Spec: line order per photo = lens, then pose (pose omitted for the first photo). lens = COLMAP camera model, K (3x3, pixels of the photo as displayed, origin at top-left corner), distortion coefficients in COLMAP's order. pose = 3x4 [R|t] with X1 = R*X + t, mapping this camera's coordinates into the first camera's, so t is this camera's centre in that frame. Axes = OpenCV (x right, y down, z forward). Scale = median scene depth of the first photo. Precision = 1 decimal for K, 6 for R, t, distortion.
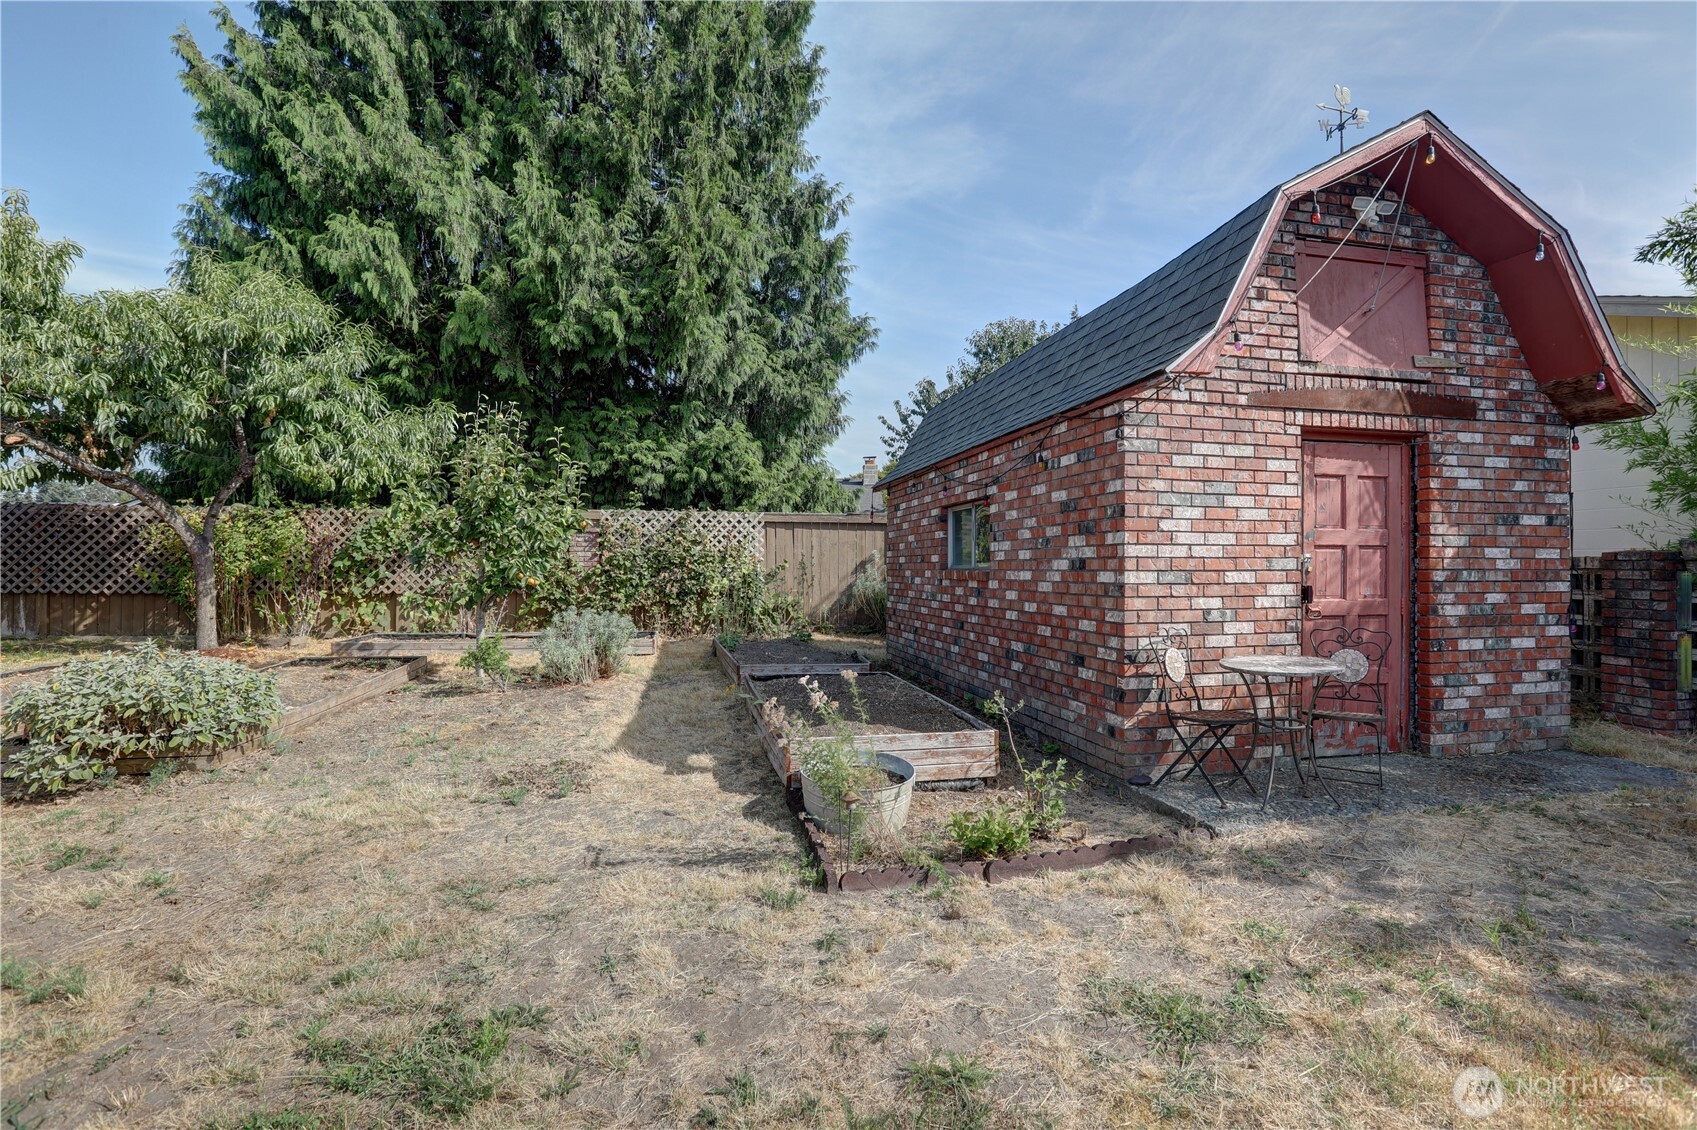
lens RADIAL K [[791.9, 0, 840.8], [0, 791.9, 560.5], [0, 0, 1]] dist [-0.061316, 0.030332]
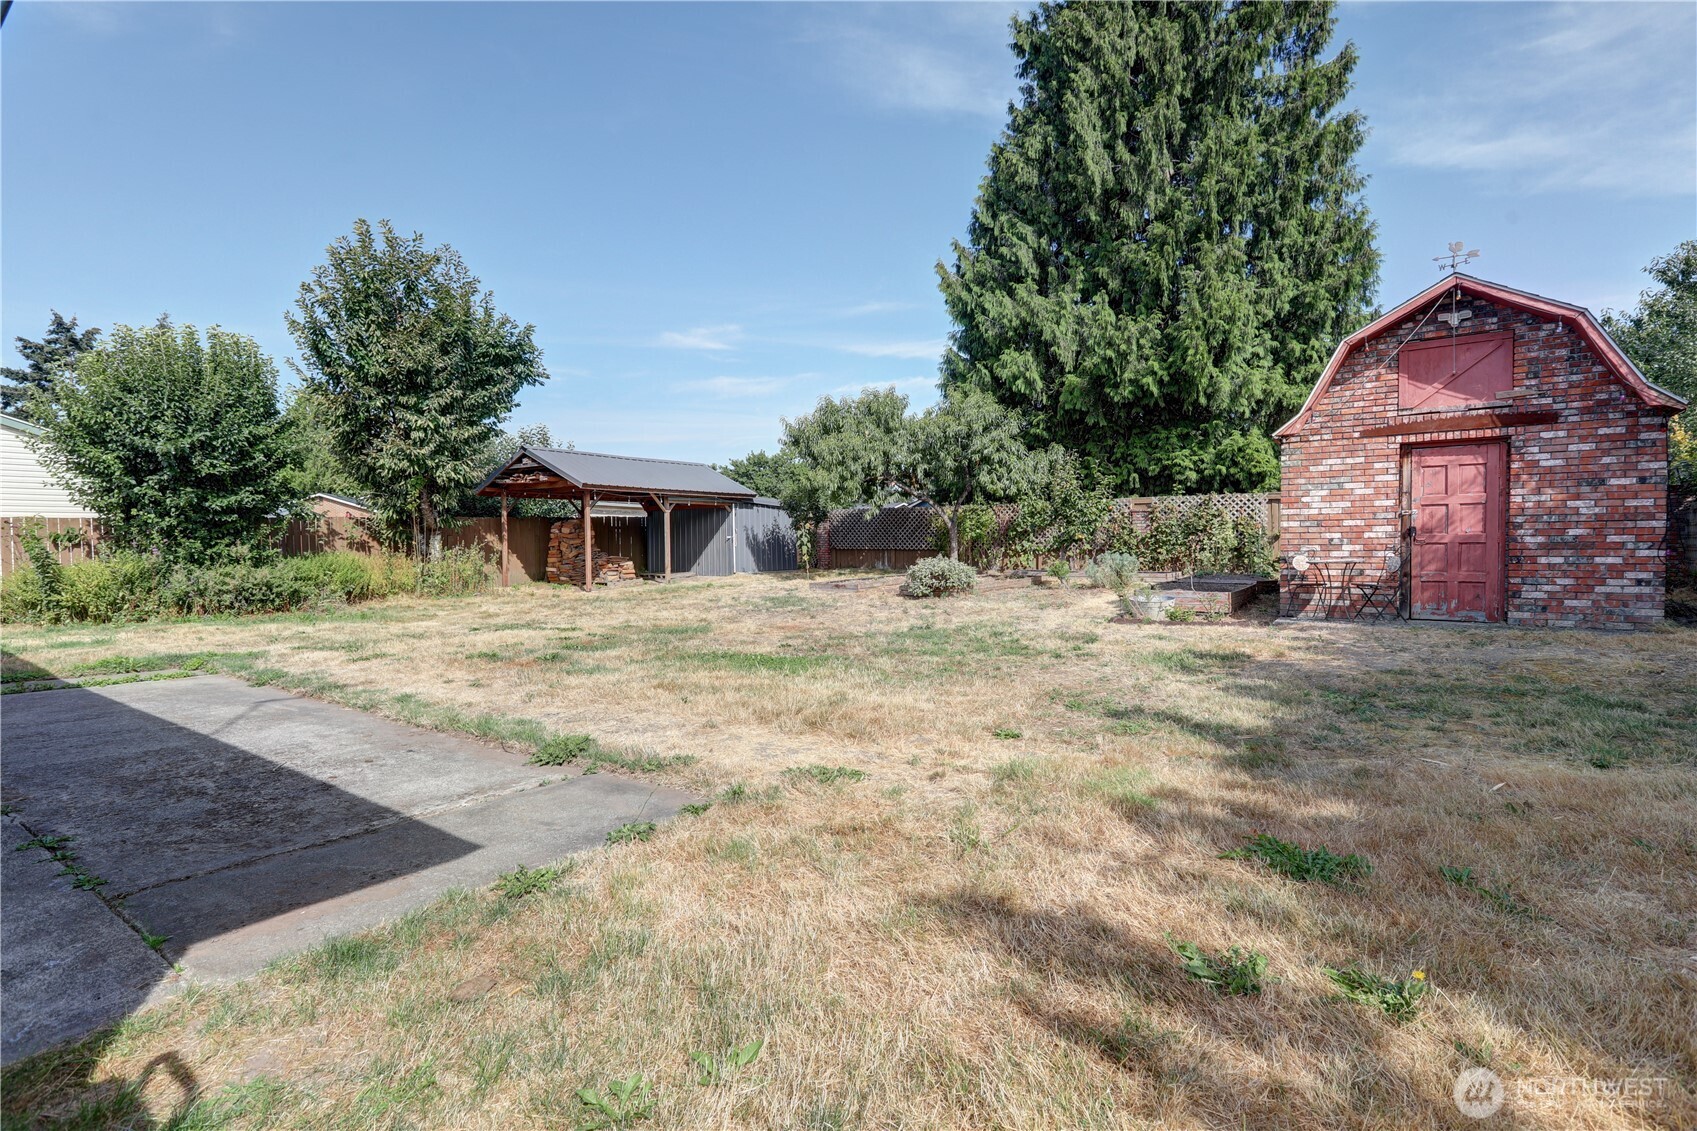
lens RADIAL K [[791.9, 0, 840.8], [0, 791.9, 561.0], [0, 0, 1]] dist [-0.061316, 0.030332]
pose [[0.675892, 0.005272, -0.736982, 0.764691], [0.013067, 0.999732, 0.019135, 0.045292], [0.736885, -0.022563, 0.675641, -0.942233]]
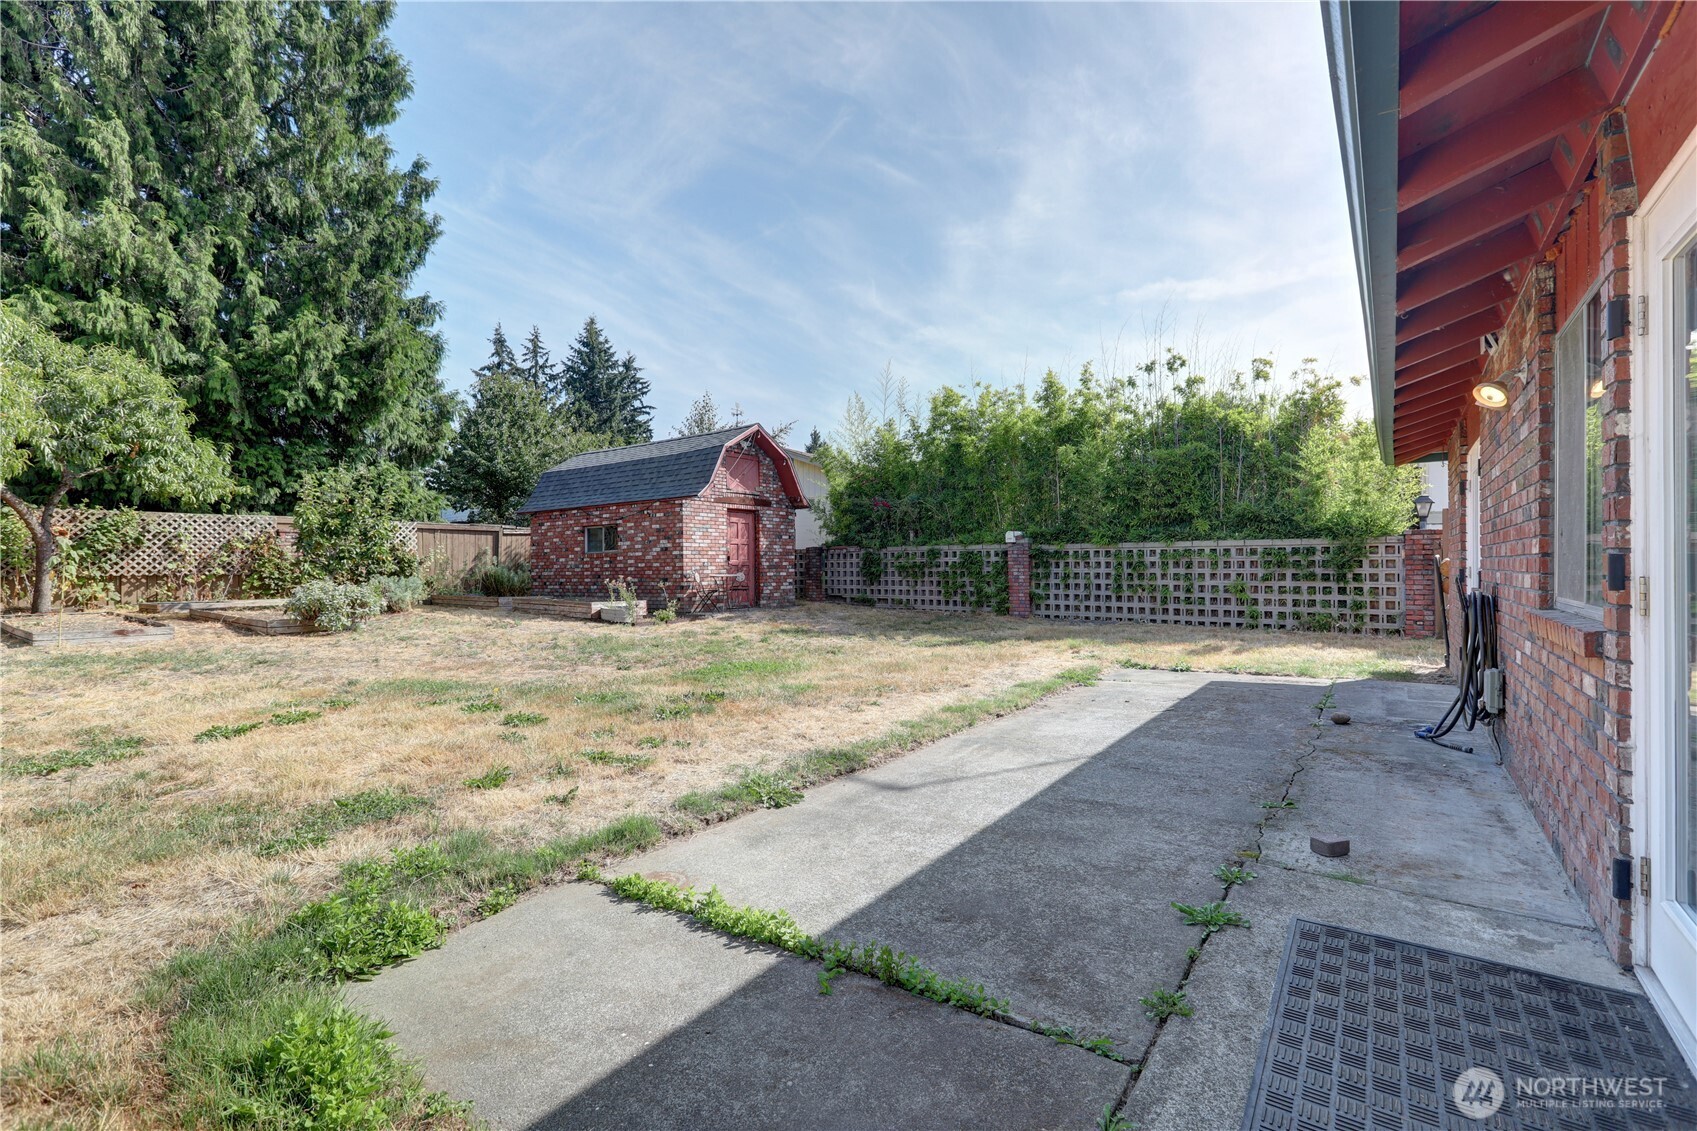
lens RADIAL K [[751.7, 0, 848.5], [0, 751.7, 565.5], [0, 0, 1]] dist [-0.023672, 0.000041]
pose [[0.730817, -0.007138, 0.682536, -0.886691], [0.006533, 0.999973, 0.003462, 0.047977], [-0.682542, 0.001929, 0.730844, -1.235850]]
